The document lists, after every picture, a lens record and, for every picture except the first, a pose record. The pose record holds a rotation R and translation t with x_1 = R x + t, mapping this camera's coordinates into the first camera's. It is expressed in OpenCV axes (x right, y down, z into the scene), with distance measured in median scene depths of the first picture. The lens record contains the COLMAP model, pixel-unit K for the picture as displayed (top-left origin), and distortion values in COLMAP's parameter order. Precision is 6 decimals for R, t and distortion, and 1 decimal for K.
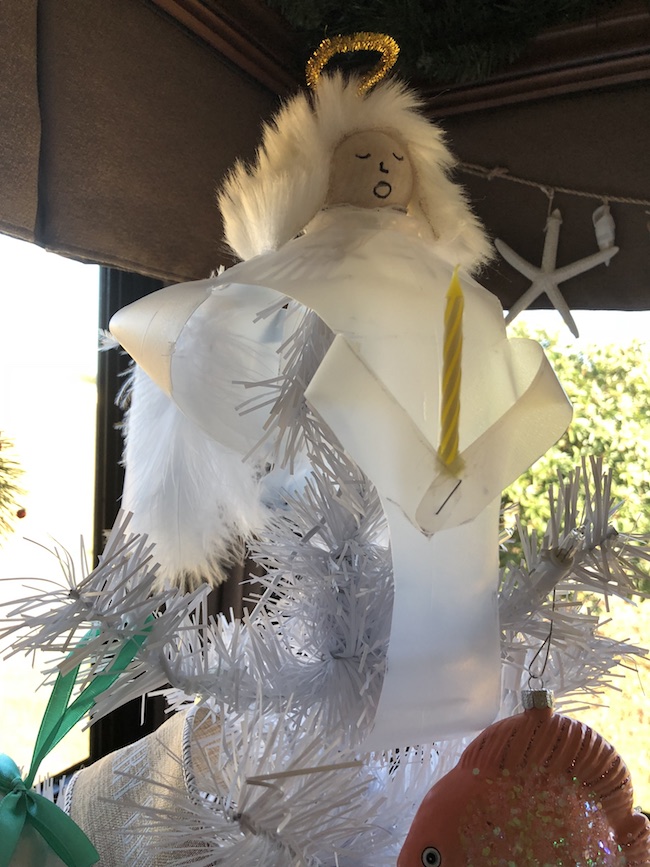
lens RADIAL K [[717.6, 0, 319.2], [0, 717.6, 435.9], [0, 0, 1]] dist [-0.029477, 0.051627]
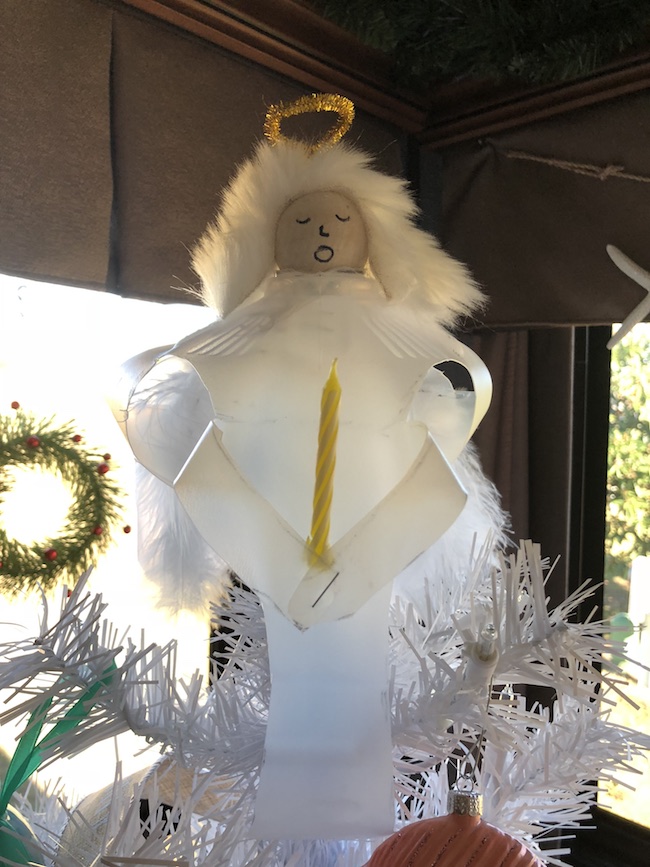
lens RADIAL K [[718.0, 0, 322.8], [0, 718.0, 420.9], [0, 0, 1]] dist [-0.006404, 0.006511]
pose [[0.959836, 0.001338, -0.280557, 0.348748], [-0.002202, 0.999994, -0.002765, -0.107922], [0.280552, 0.003272, 0.959833, 0.054254]]
